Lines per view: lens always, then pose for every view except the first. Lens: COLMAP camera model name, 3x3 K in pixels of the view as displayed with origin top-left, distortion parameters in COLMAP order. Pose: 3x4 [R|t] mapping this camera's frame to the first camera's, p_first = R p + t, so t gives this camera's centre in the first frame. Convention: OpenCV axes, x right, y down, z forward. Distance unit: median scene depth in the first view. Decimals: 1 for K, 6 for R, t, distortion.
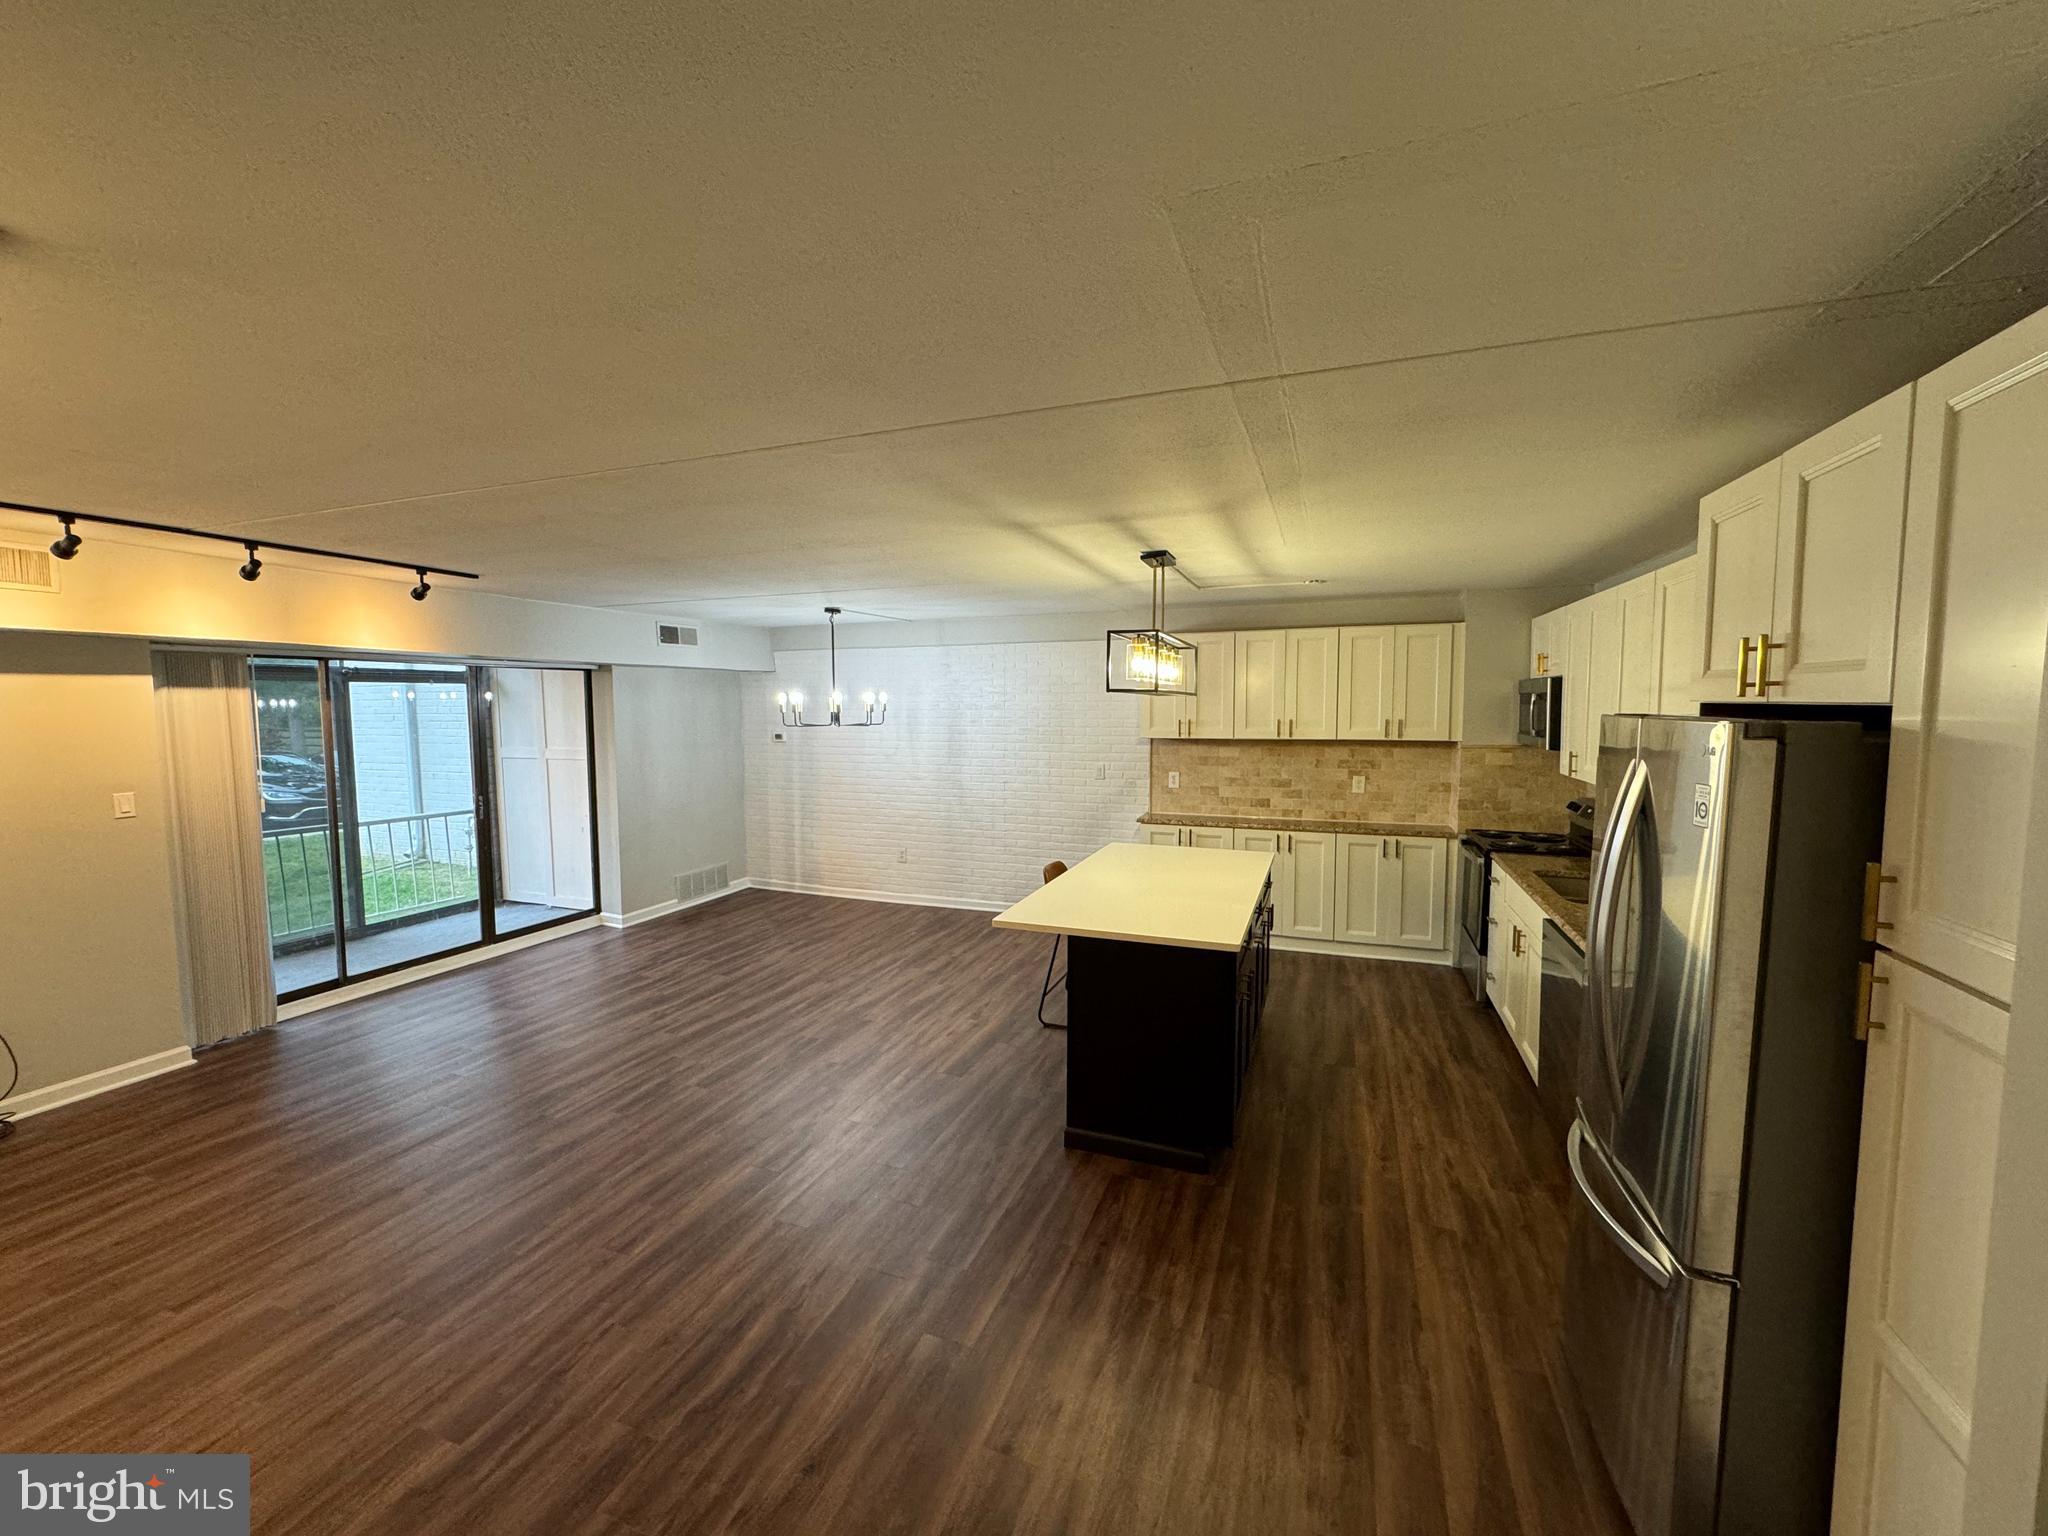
lens RADIAL K [[804.7, 0, 1024.0], [0, 804.7, 768.0], [0, 0, 1]] dist [-0.000170, -0.000013]
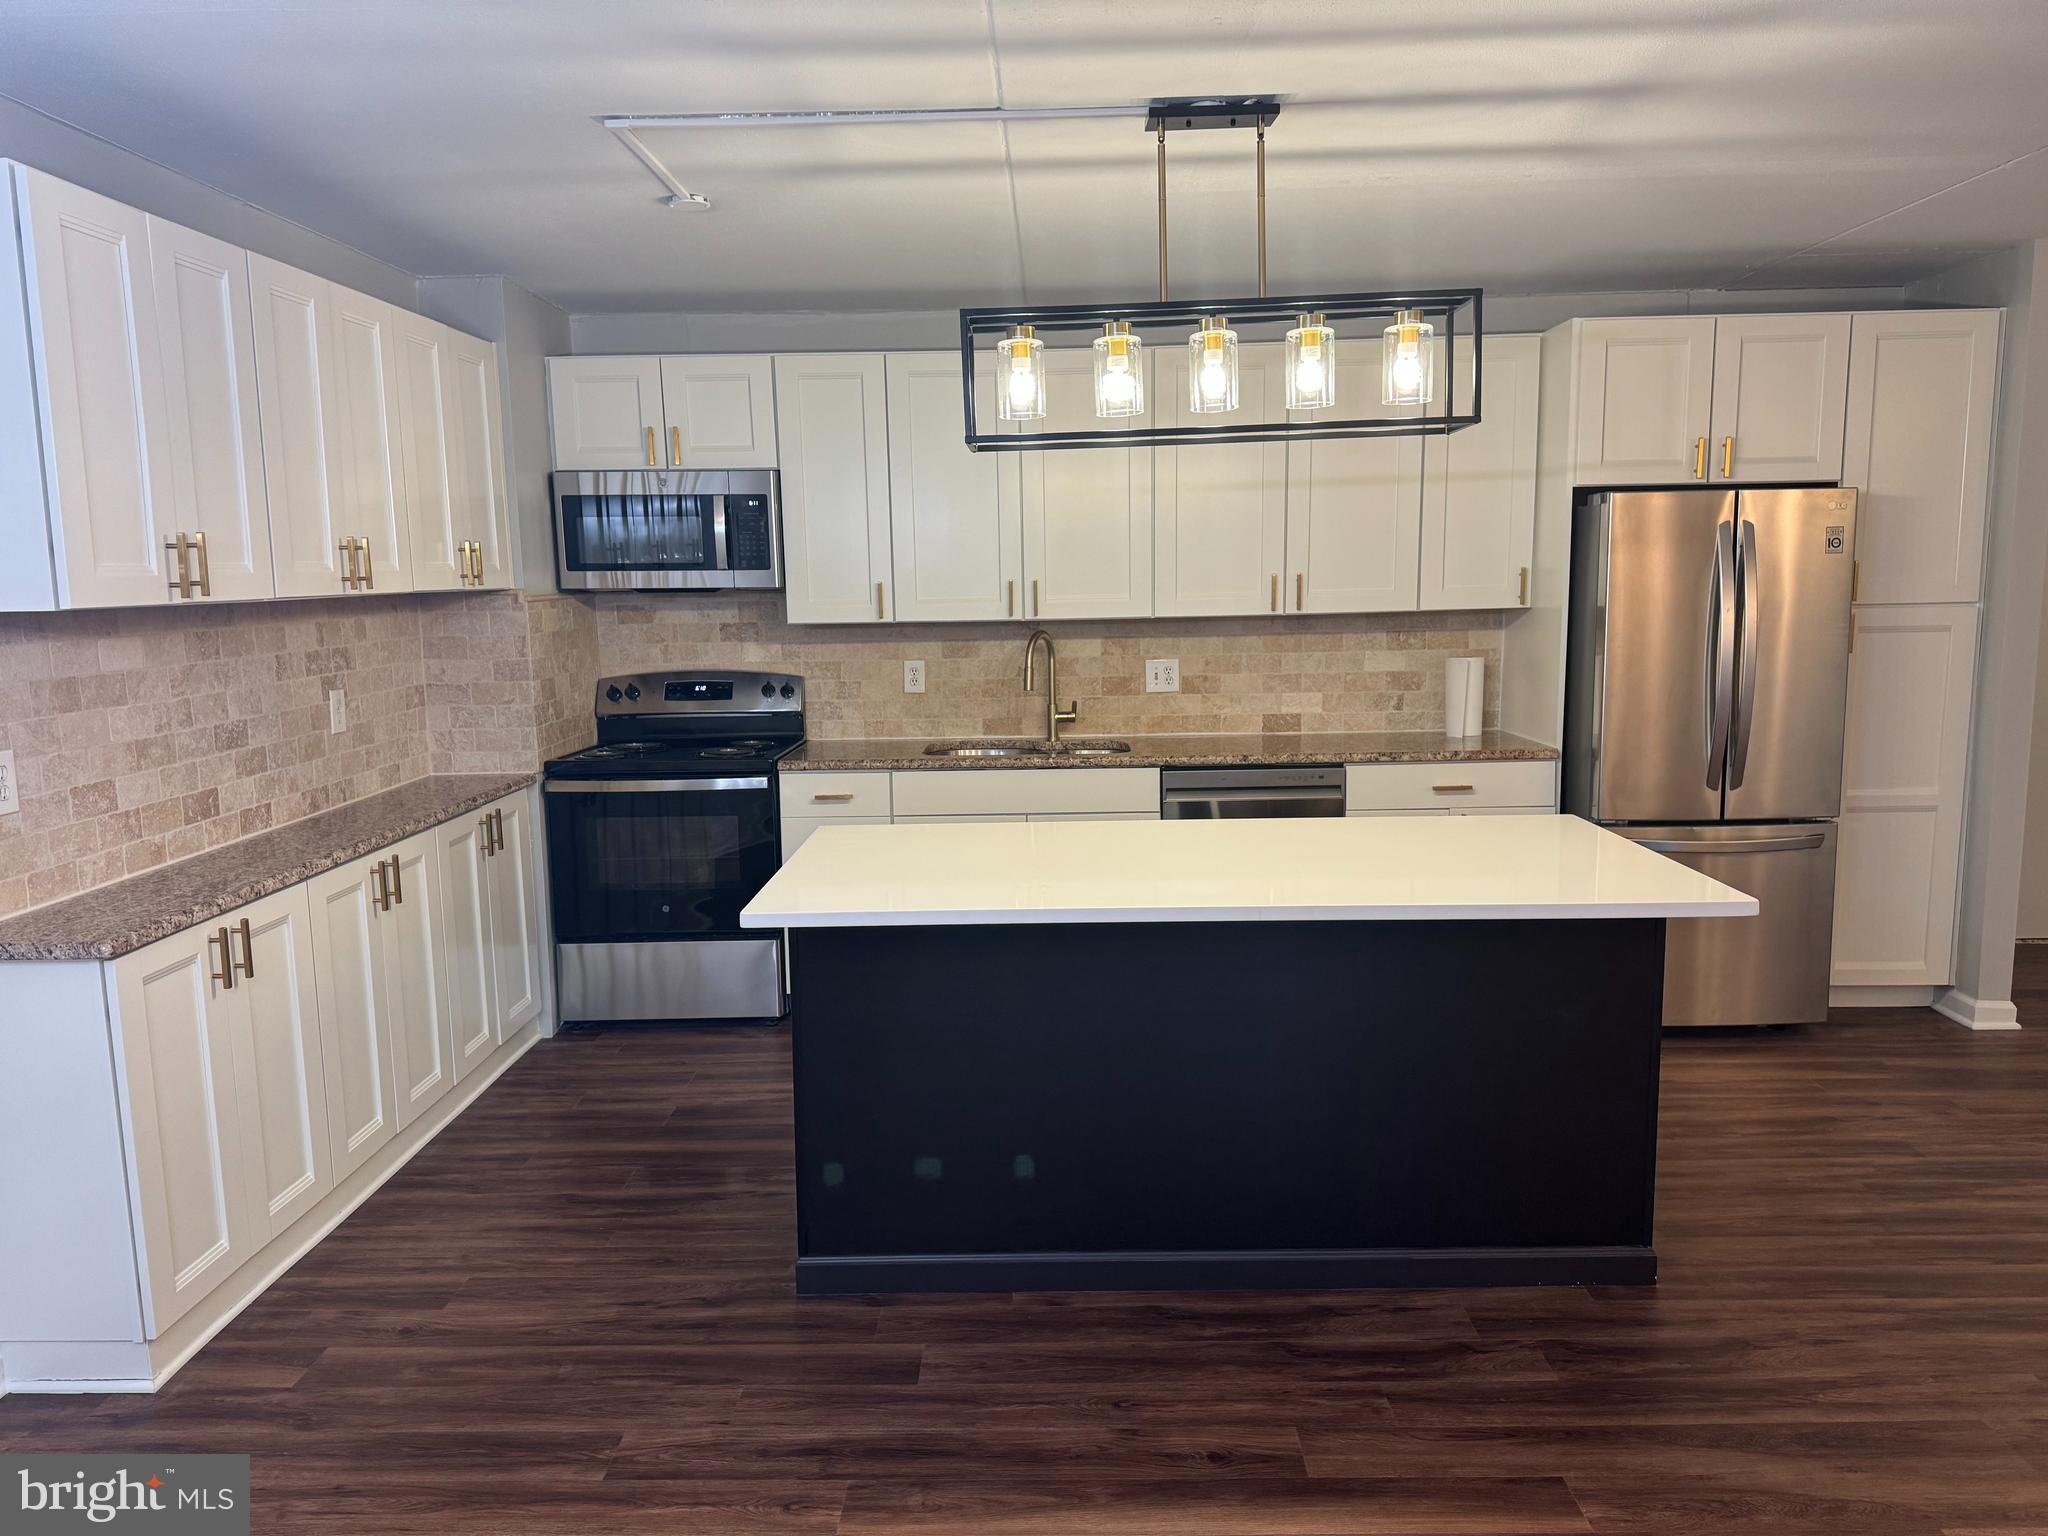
lens RADIAL K [[1478.8, 0, 1024.0], [0, 1478.8, 768.0], [0, 0, 1]] dist [0.128167, -0.001821]
pose [[-0.349840, -0.124075, 0.928557, -0.392983], [0.081399, 0.983416, 0.162073, -0.044691], [-0.933266, 0.132284, -0.333939, 0.907863]]
